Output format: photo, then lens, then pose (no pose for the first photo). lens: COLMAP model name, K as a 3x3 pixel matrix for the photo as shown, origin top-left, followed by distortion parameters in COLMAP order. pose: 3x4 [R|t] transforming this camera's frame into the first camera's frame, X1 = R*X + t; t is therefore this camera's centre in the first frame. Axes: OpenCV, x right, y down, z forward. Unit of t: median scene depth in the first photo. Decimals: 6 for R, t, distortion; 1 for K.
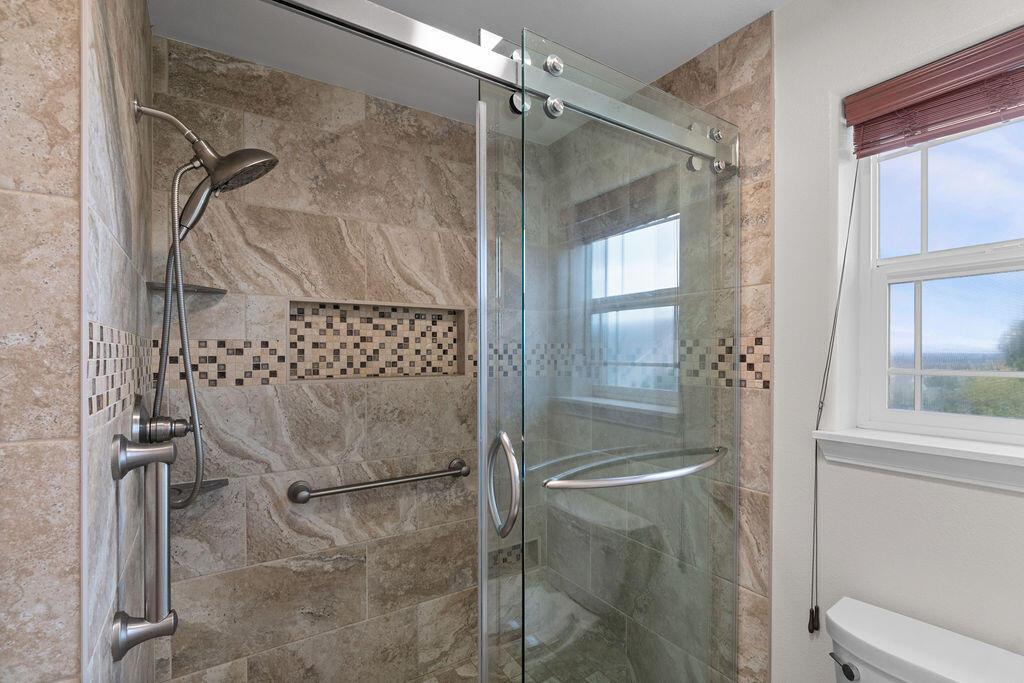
lens RADIAL K [[469.3, 0, 511.6], [0, 469.3, 361.7], [0, 0, 1]] dist [-0.002414, -0.000203]
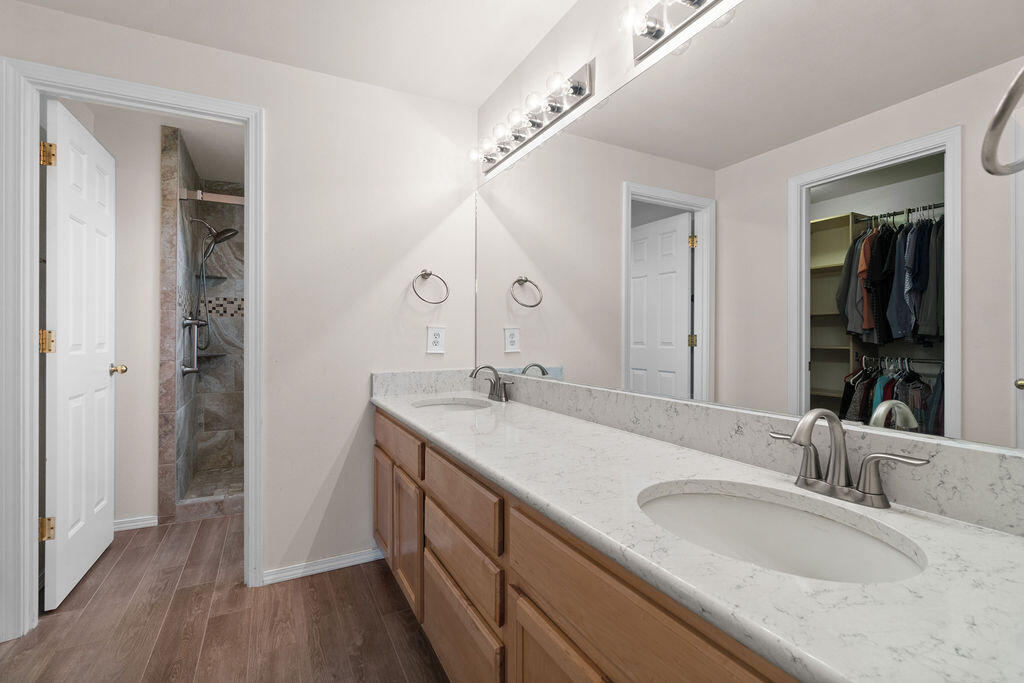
lens RADIAL K [[468.9, 0, 512.0], [0, 468.9, 341.5], [0, 0, 1]] dist [0.000860, 0.000069]
pose [[0.995067, 0.003207, -0.099153, 1.133422], [-0.004059, 0.999957, -0.008393, 0.200078], [0.099122, 0.008754, 0.995037, -1.307783]]
